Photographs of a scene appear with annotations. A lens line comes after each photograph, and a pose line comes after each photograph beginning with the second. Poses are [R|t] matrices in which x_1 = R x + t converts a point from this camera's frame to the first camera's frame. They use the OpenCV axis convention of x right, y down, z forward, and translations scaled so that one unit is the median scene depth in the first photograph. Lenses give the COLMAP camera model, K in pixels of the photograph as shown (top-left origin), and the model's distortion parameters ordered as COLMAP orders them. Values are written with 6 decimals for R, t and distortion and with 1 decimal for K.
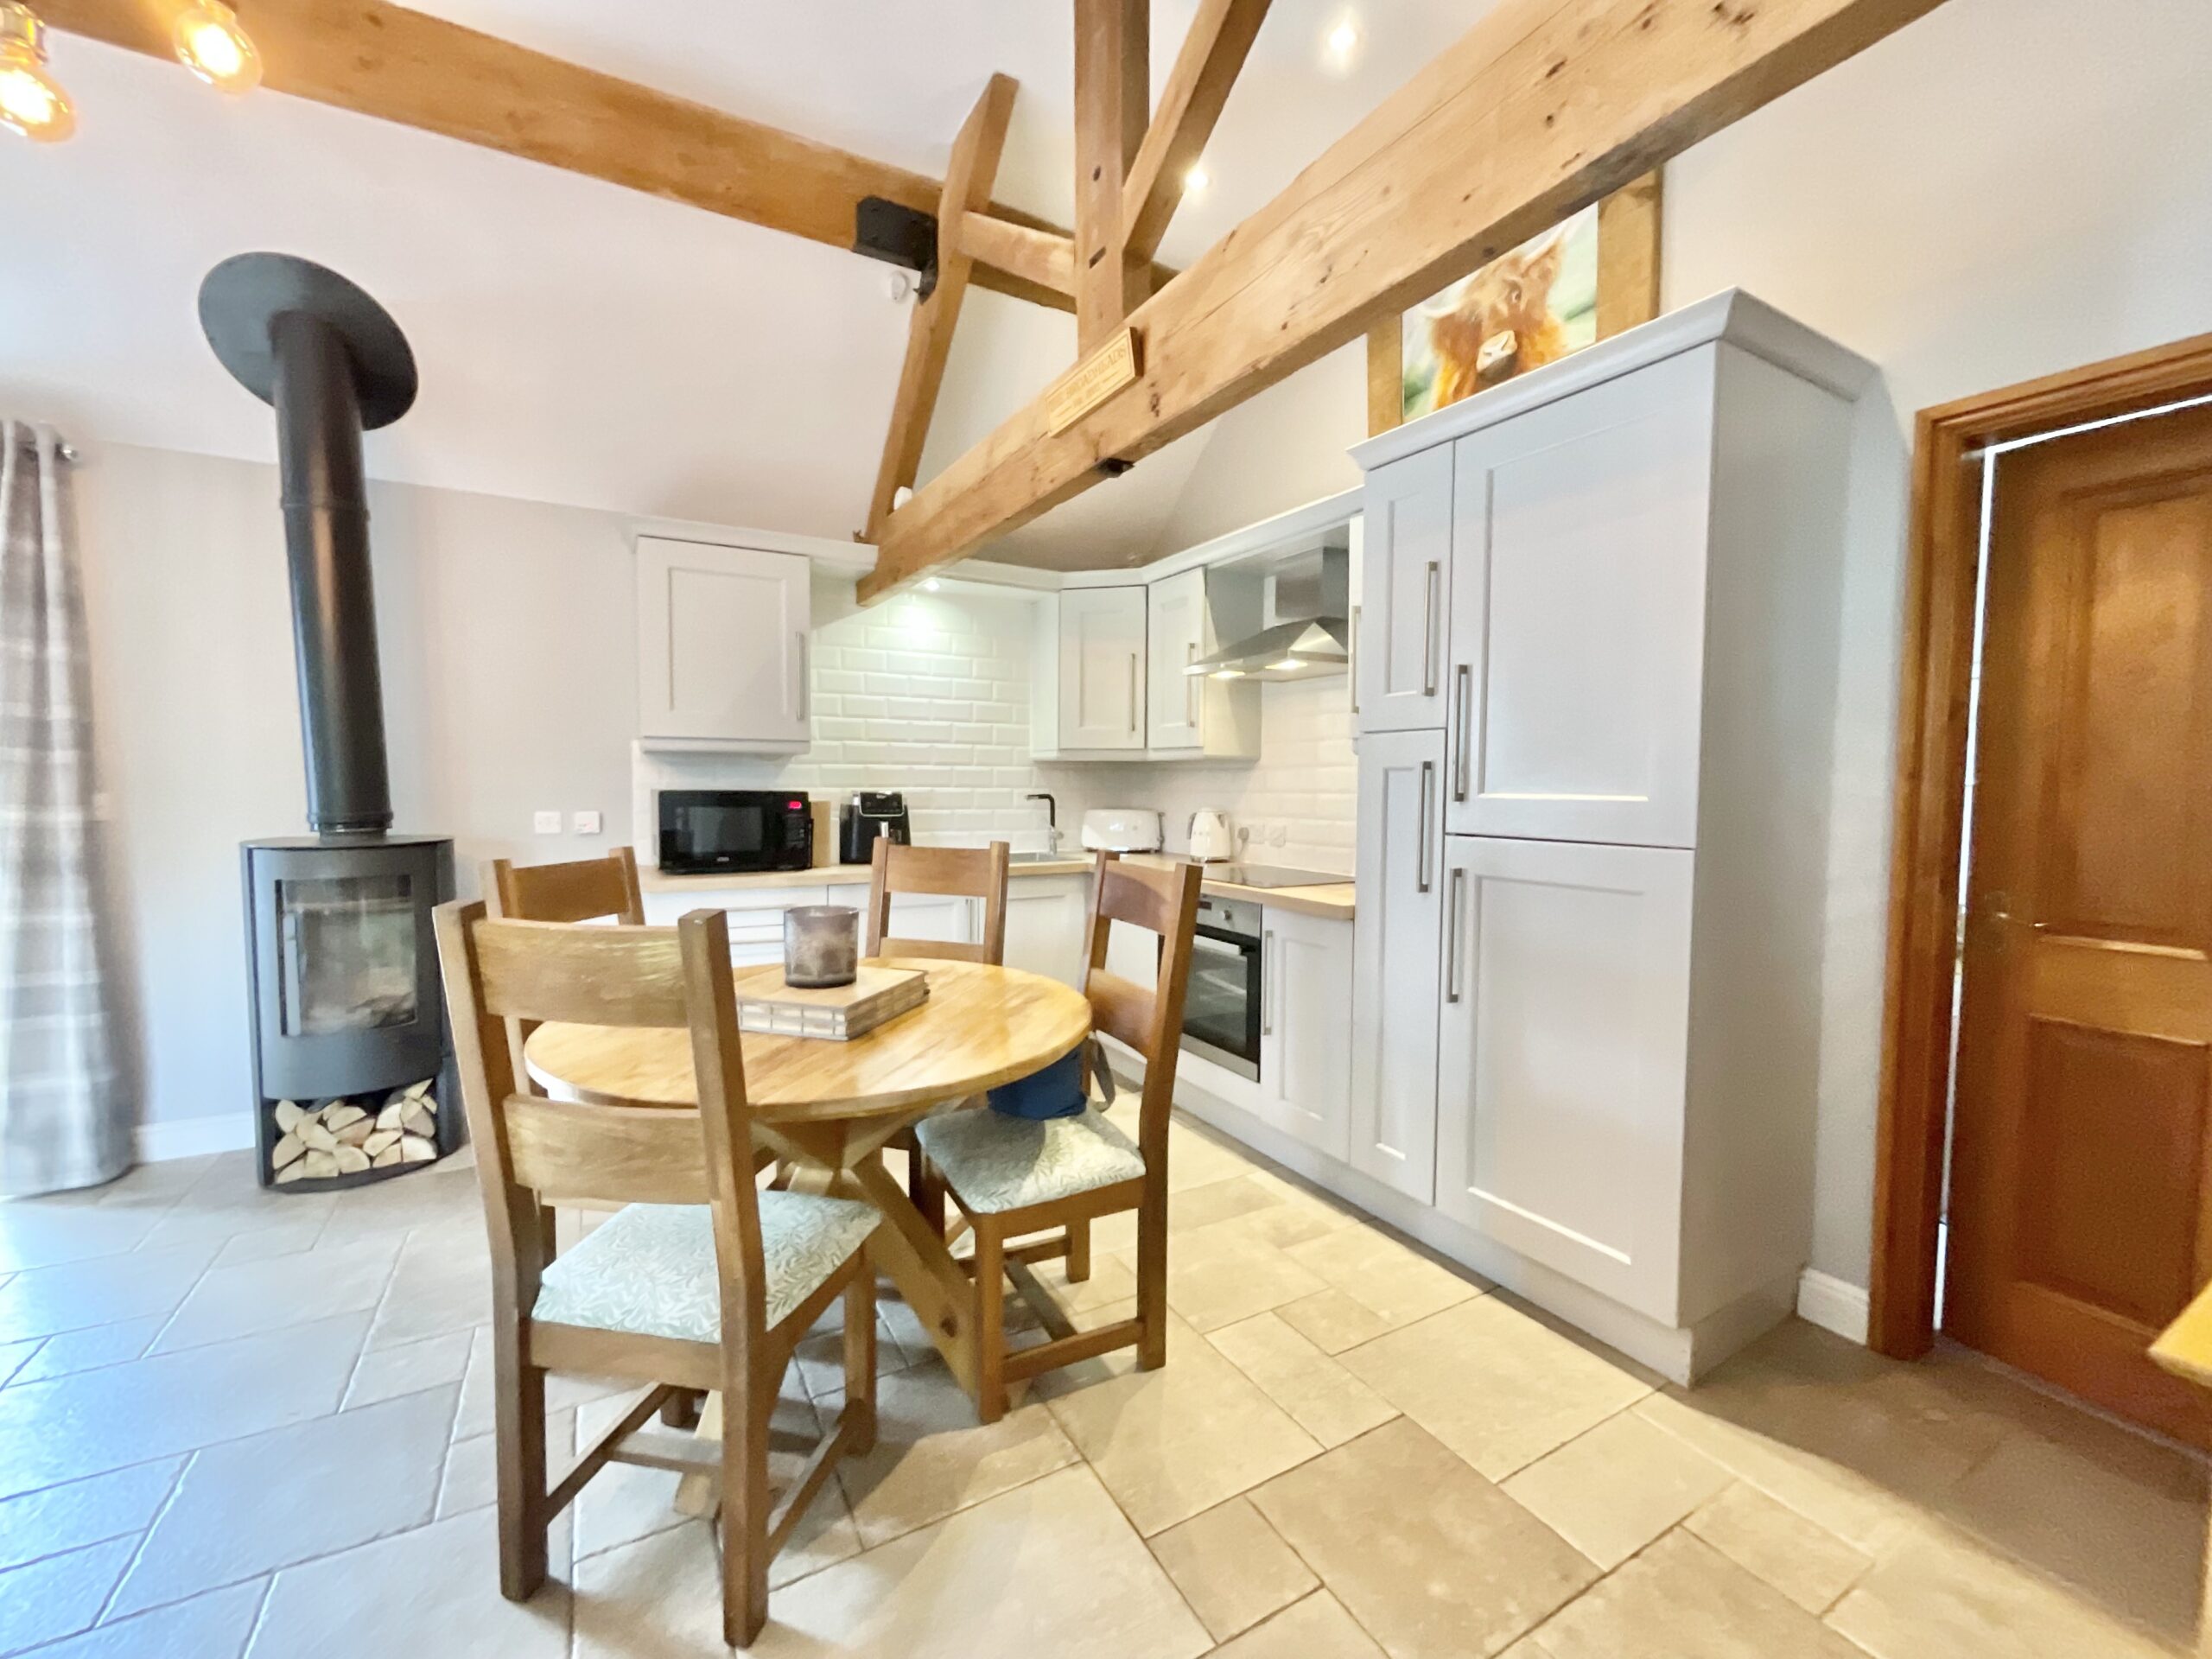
lens RADIAL K [[897.4, 0, 1104.4], [0, 897.4, 828.1], [0, 0, 1]] dist [-0.000864, -0.000010]
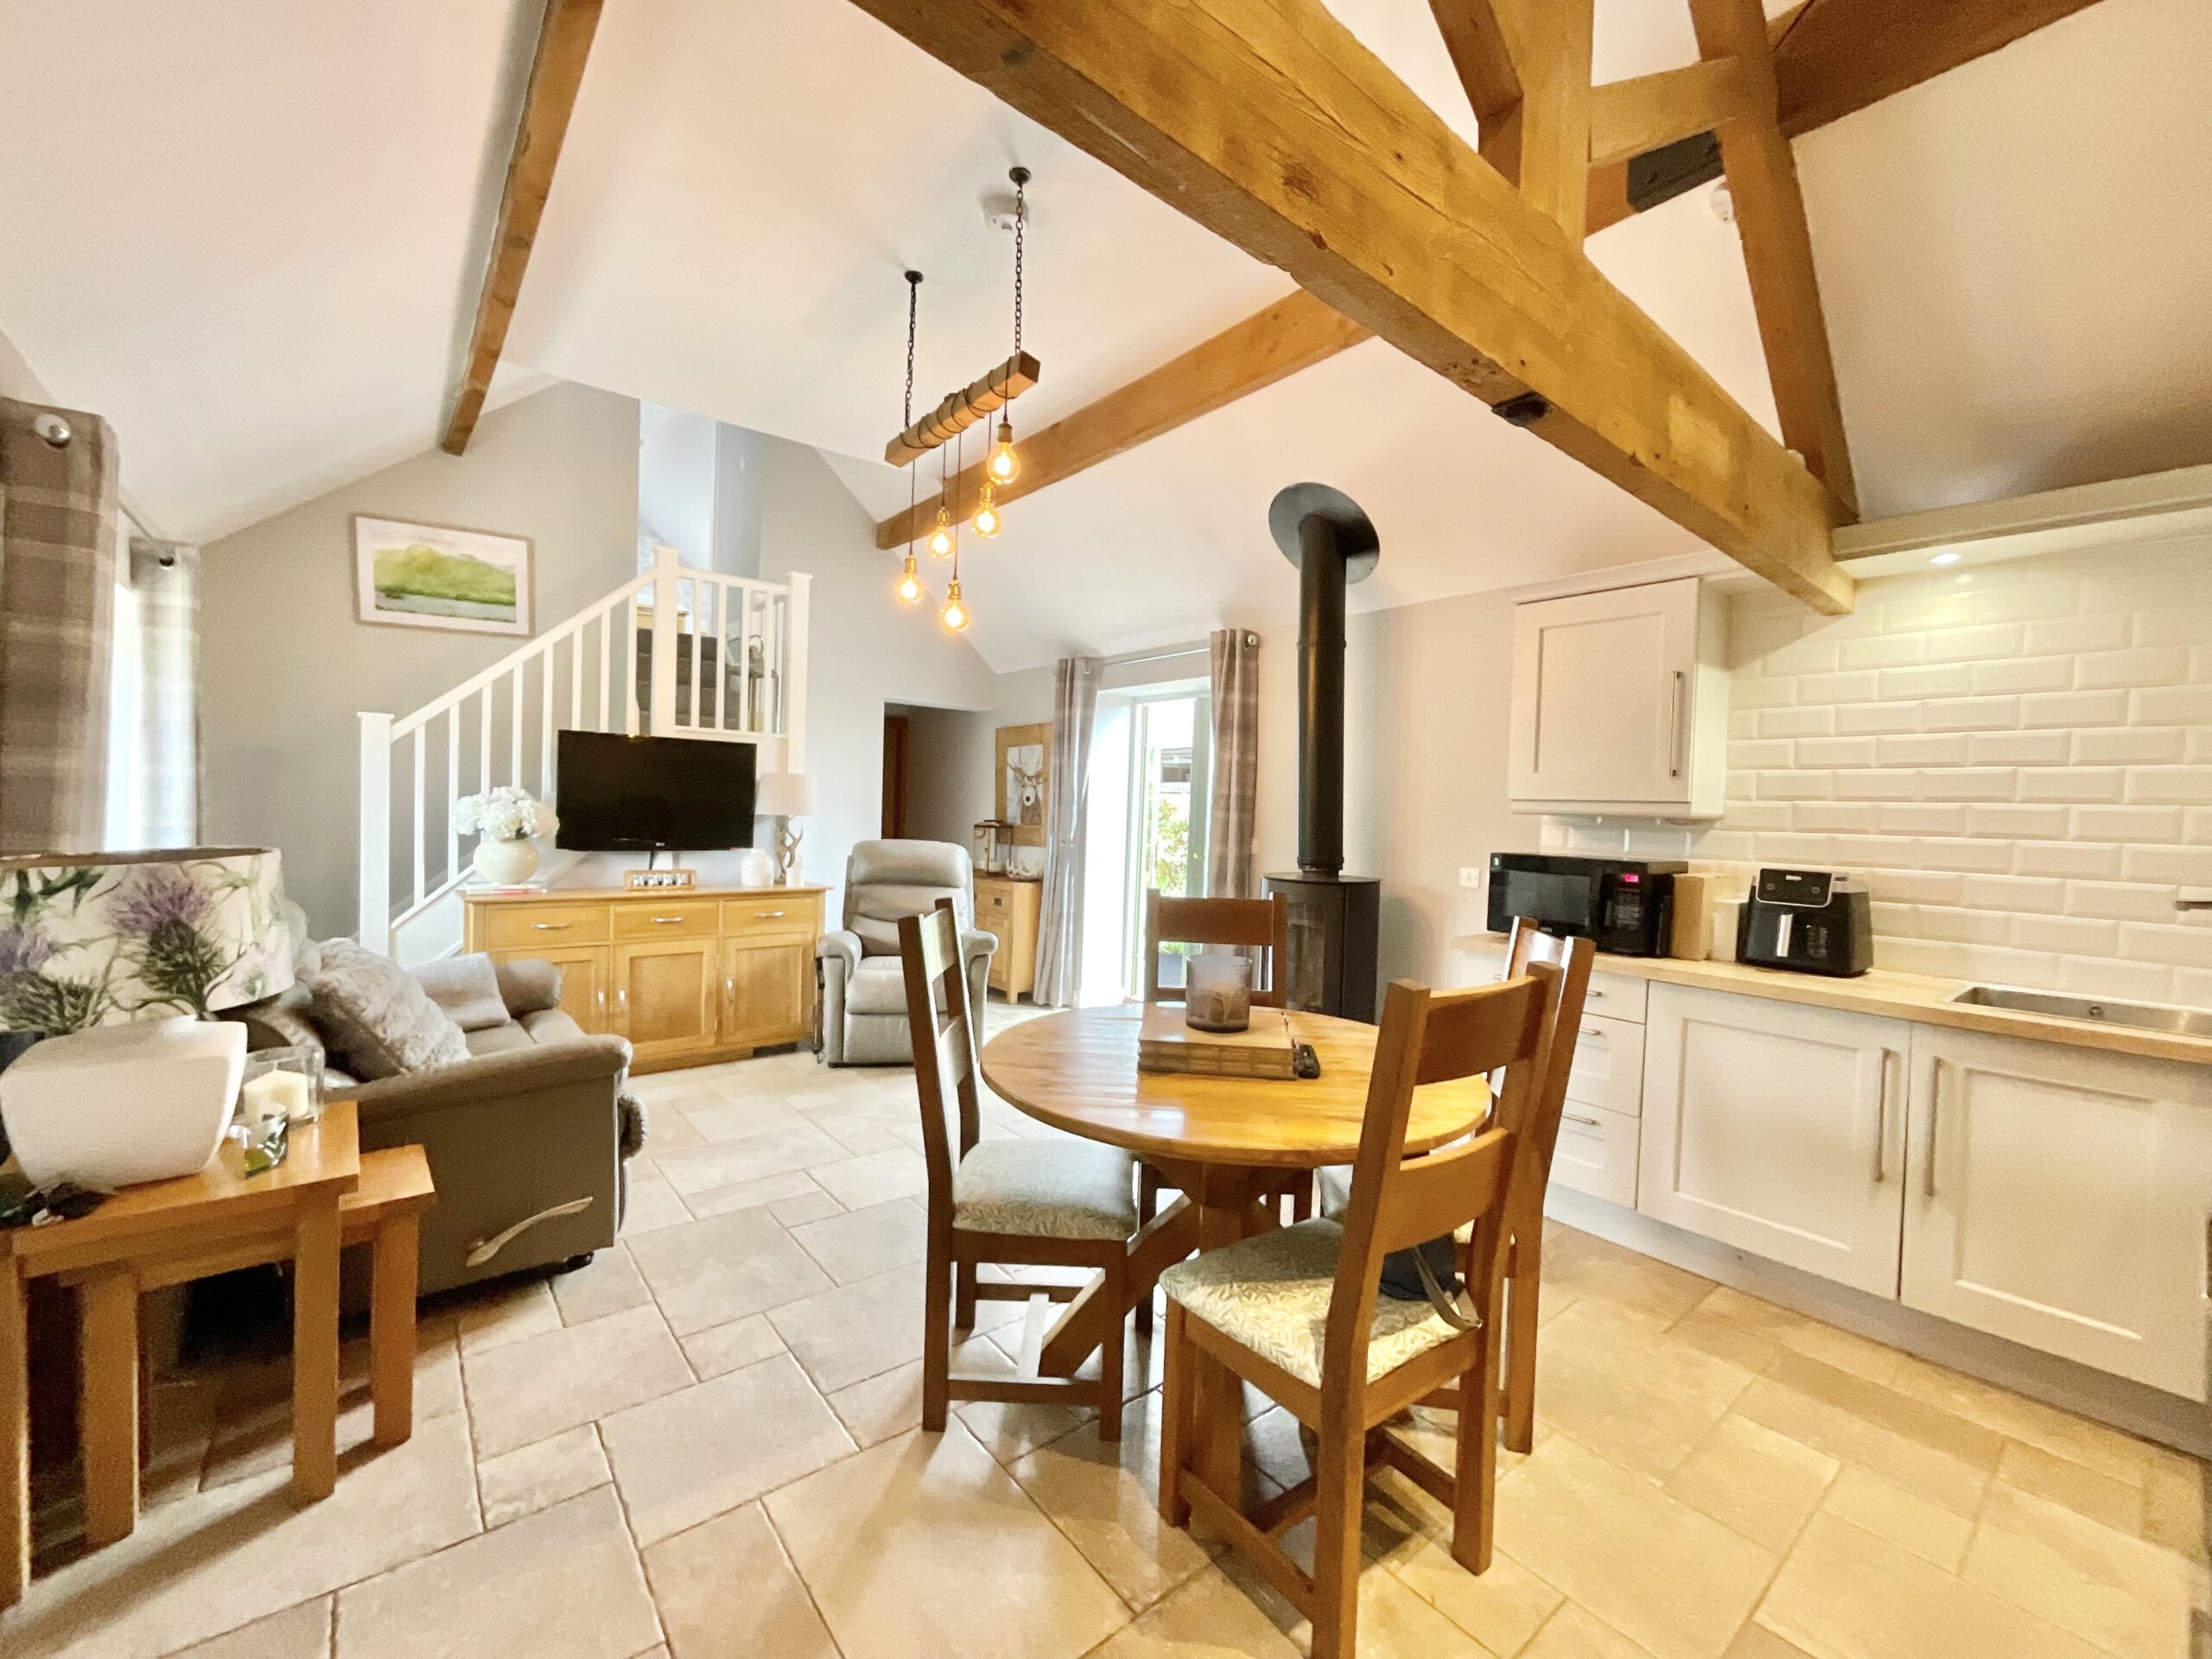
lens RADIAL K [[897.4, 0, 1103.9], [0, 897.4, 831.0], [0, 0, 1]] dist [-0.000864, -0.000010]
pose [[0.156445, 0.019951, -0.987485, 0.447797], [-0.090304, 0.995897, 0.005814, -0.032680], [0.983550, 0.088264, 0.157604, 0.416058]]
